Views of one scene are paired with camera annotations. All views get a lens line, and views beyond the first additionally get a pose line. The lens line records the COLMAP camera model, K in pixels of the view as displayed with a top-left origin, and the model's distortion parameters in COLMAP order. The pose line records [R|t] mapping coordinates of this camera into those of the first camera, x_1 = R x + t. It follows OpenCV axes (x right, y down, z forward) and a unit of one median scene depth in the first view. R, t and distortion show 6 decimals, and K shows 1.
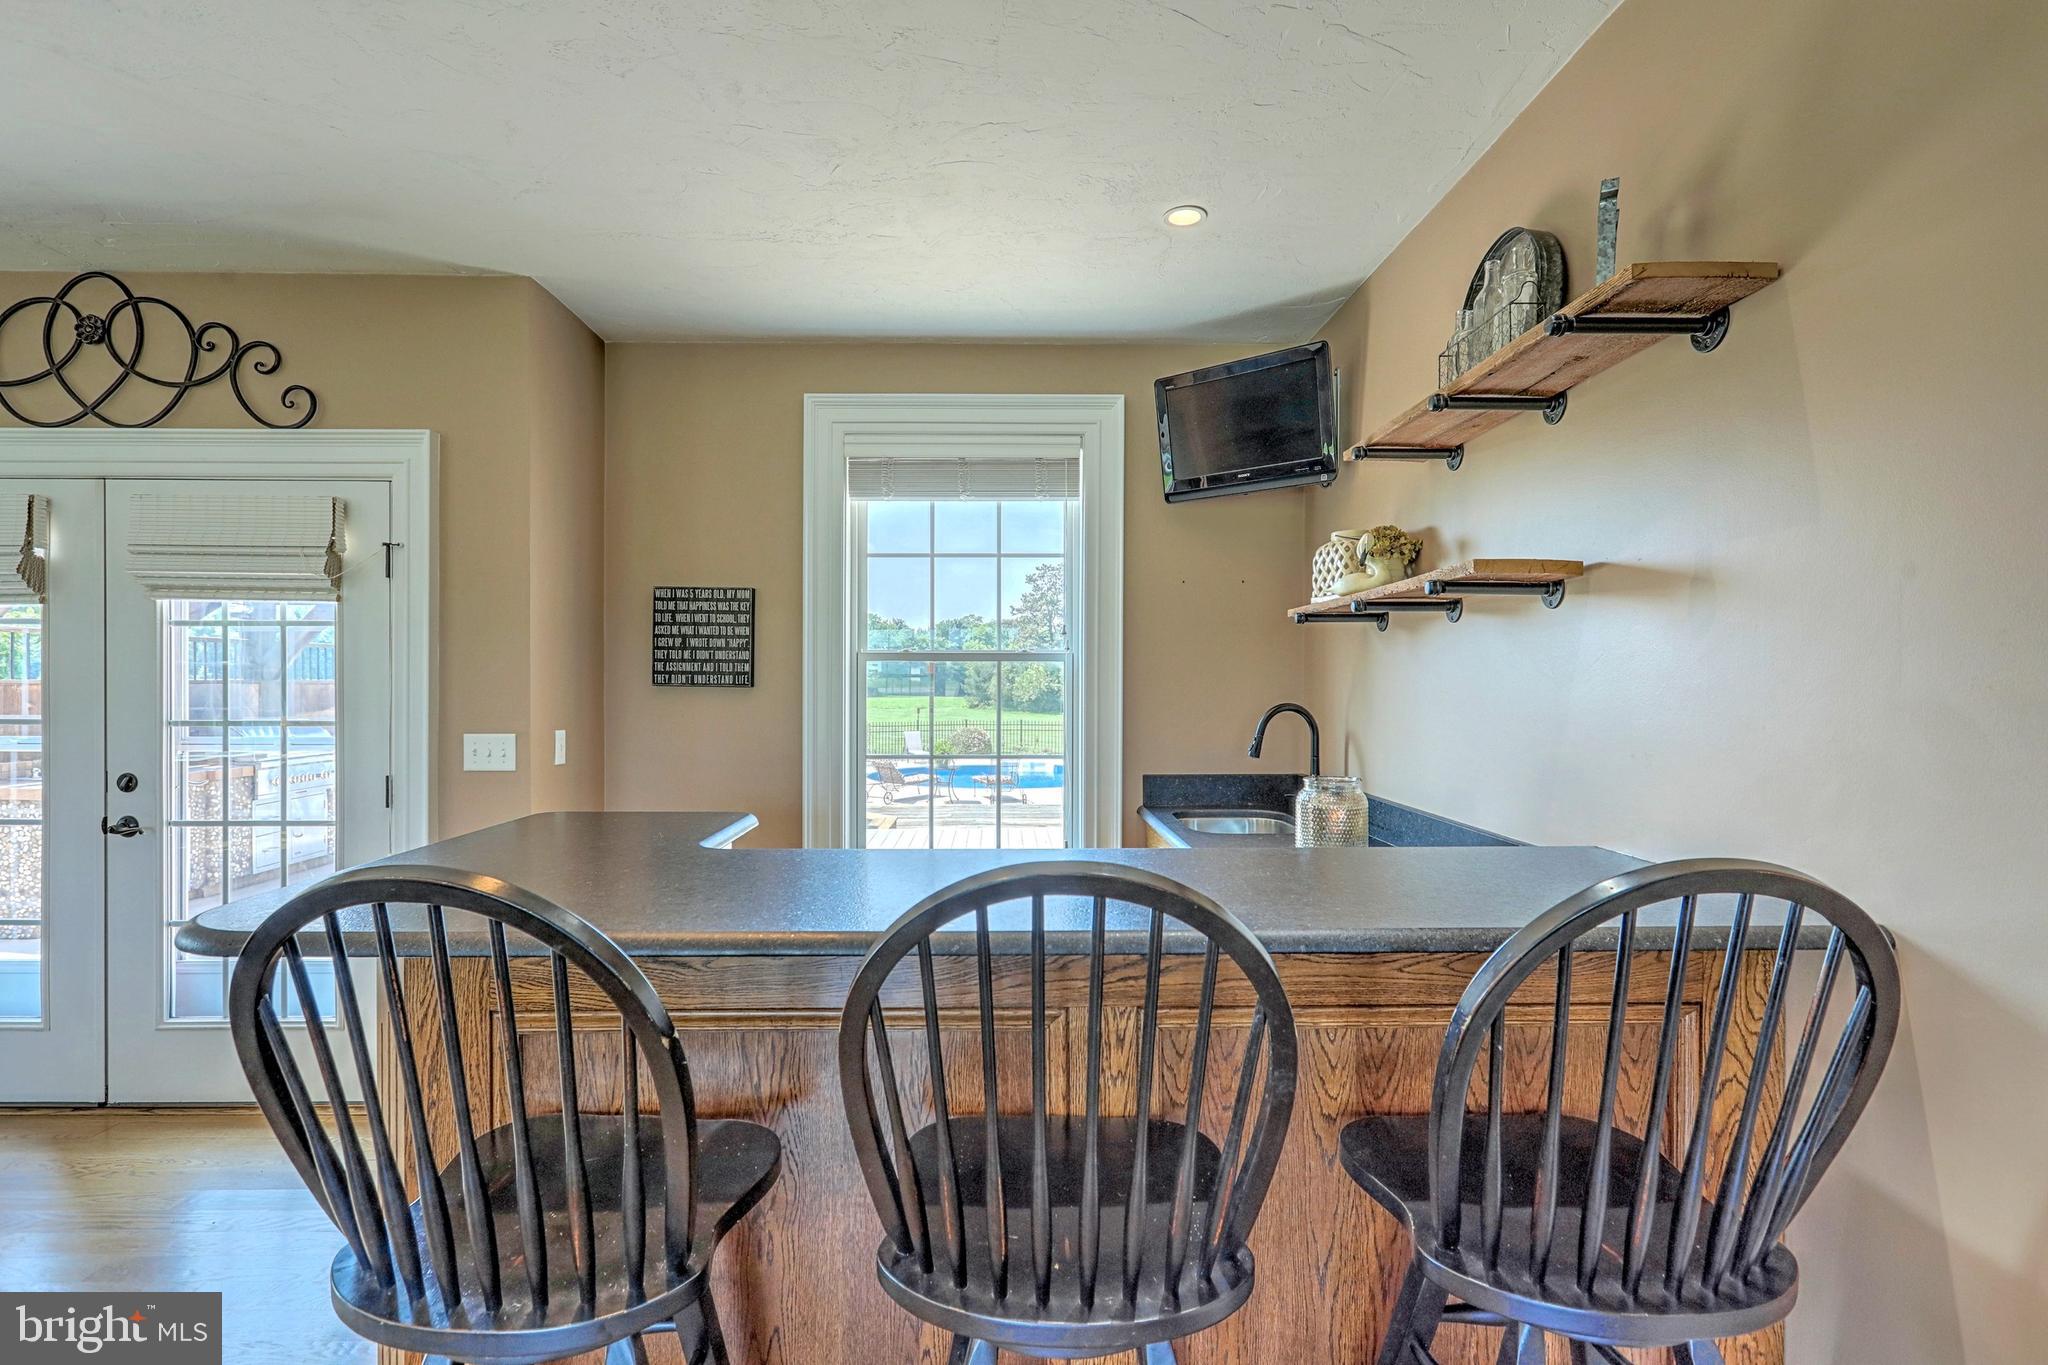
lens RADIAL K [[977.1, 0, 1023.4], [0, 977.1, 688.8], [0, 0, 1]] dist [-0.010964, 0.001796]
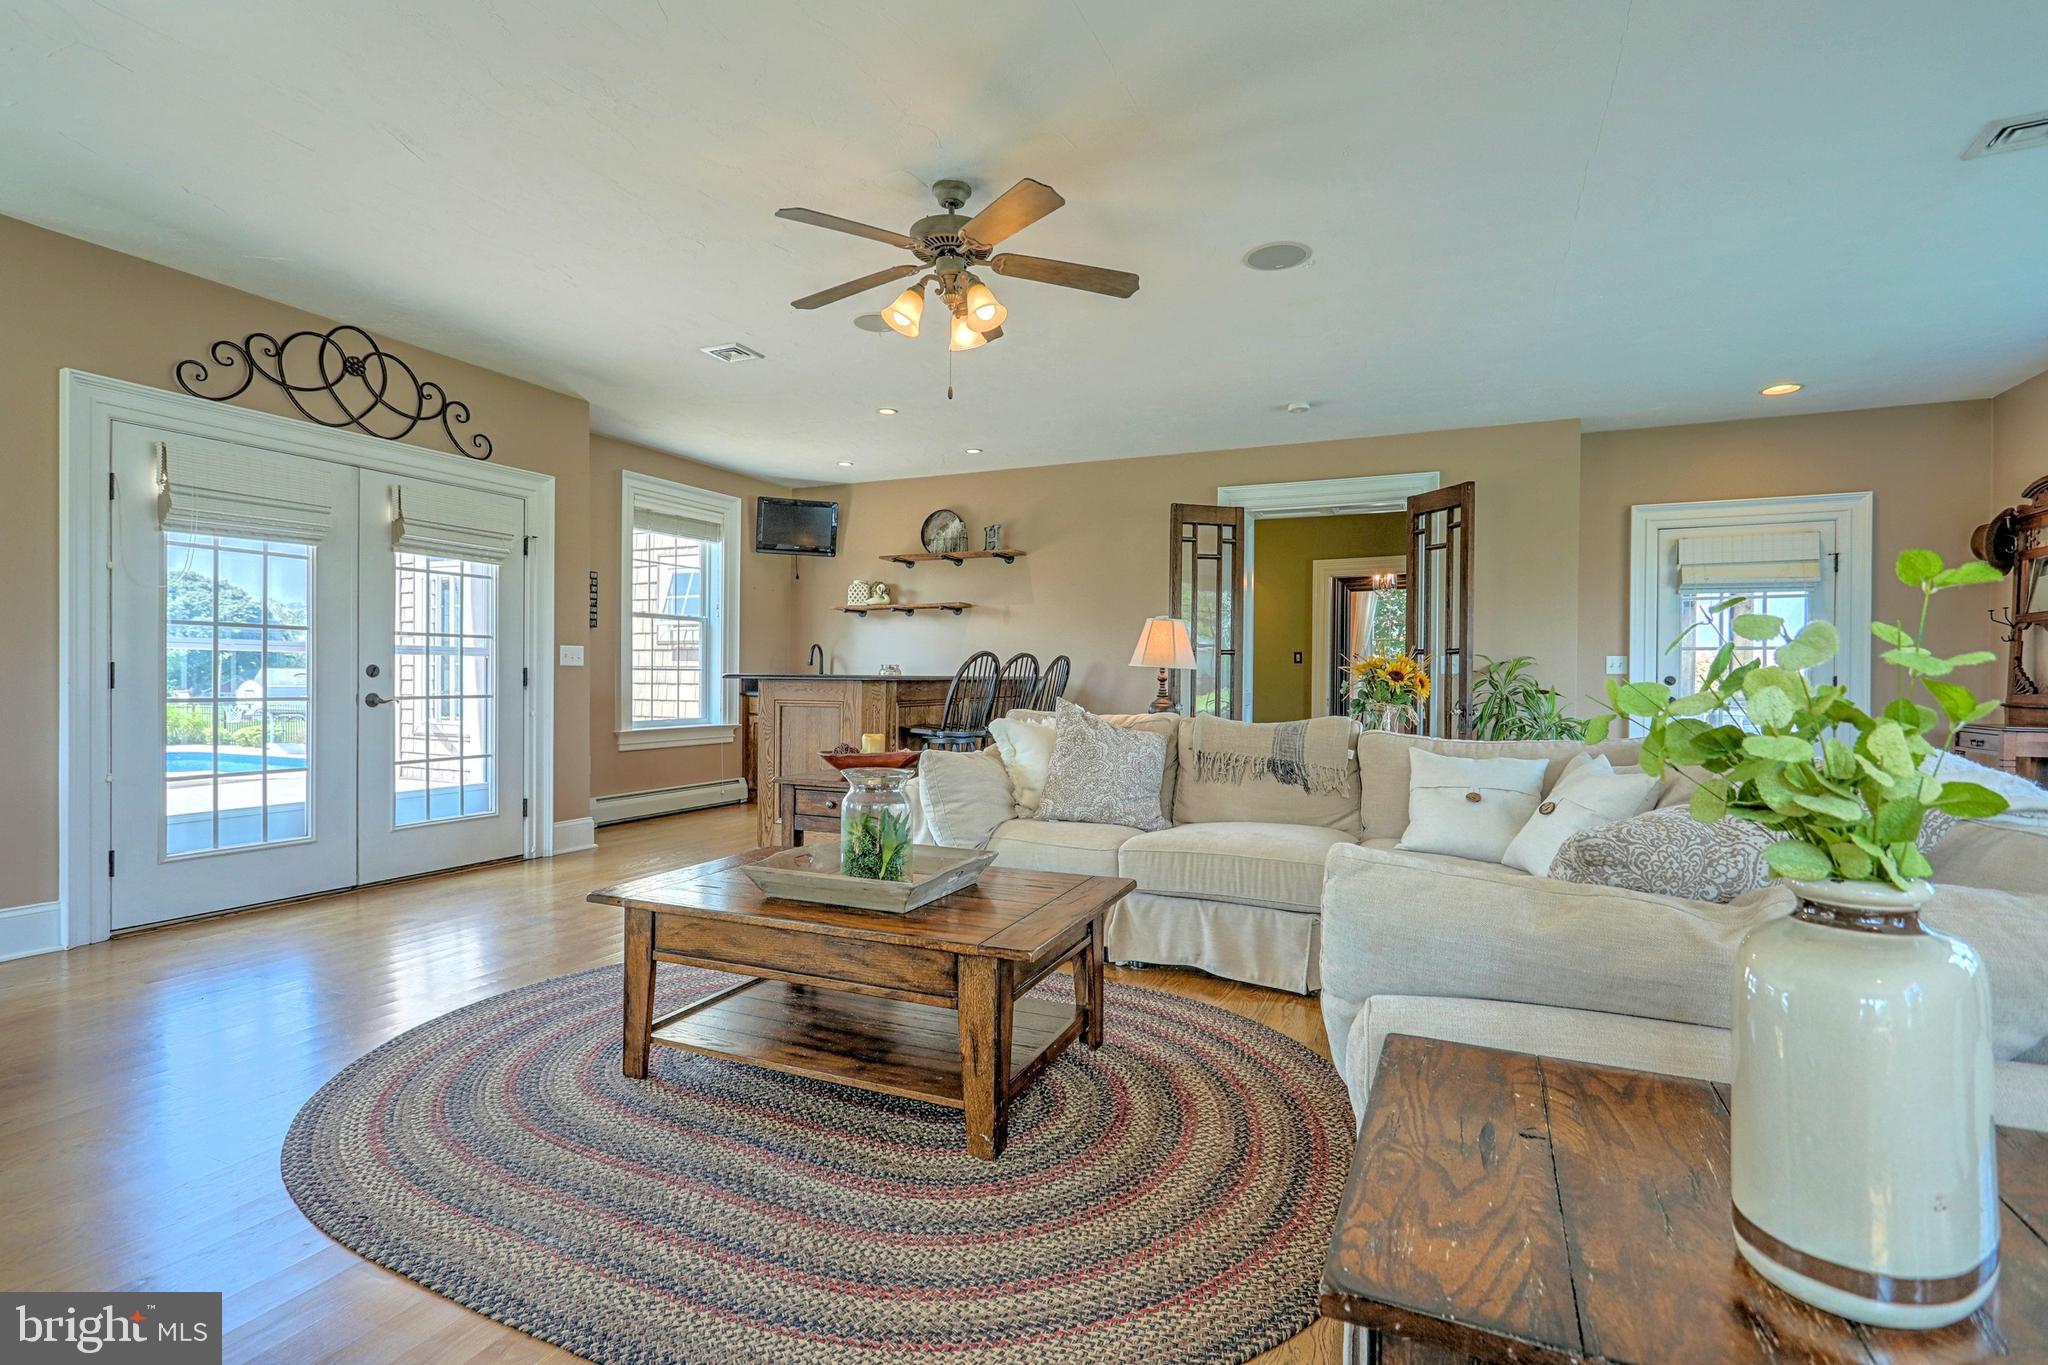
lens RADIAL K [[977.1, 0, 1017.6], [0, 977.1, 686.5], [0, 0, 1]] dist [-0.010964, 0.001796]
pose [[0.431715, -0.008458, 0.901970, -1.866790], [-0.007151, 0.999893, 0.012799, 0.094825], [-0.901982, -0.011975, 0.431608, -0.568232]]
